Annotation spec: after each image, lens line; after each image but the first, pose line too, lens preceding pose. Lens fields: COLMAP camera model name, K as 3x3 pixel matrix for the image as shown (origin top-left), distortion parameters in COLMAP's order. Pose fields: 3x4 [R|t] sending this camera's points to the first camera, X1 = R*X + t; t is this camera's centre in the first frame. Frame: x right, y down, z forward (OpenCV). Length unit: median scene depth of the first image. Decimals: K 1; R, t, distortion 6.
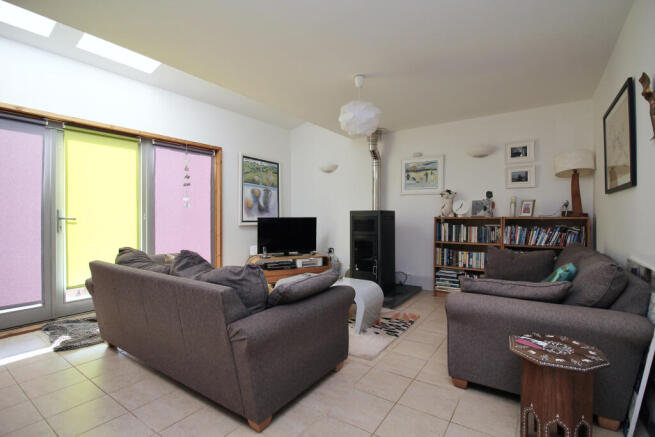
lens RADIAL K [[305.9, 0, 327.7], [0, 305.9, 216.5], [0, 0, 1]] dist [-0.005312, -0.001206]
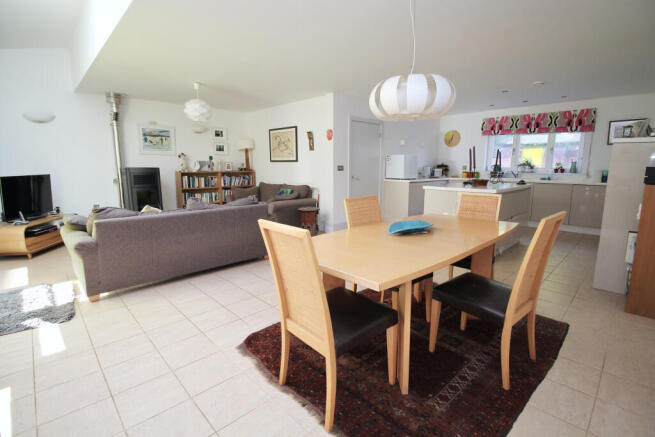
lens RADIAL K [[305.9, 0, 331.6], [0, 305.9, 216.1], [0, 0, 1]] dist [-0.005312, -0.001206]
pose [[0.203479, -0.160291, 0.965869, -0.949062], [0.001212, 0.986548, 0.163467, -0.027949], [-0.979079, -0.032092, 0.200936, -0.004585]]
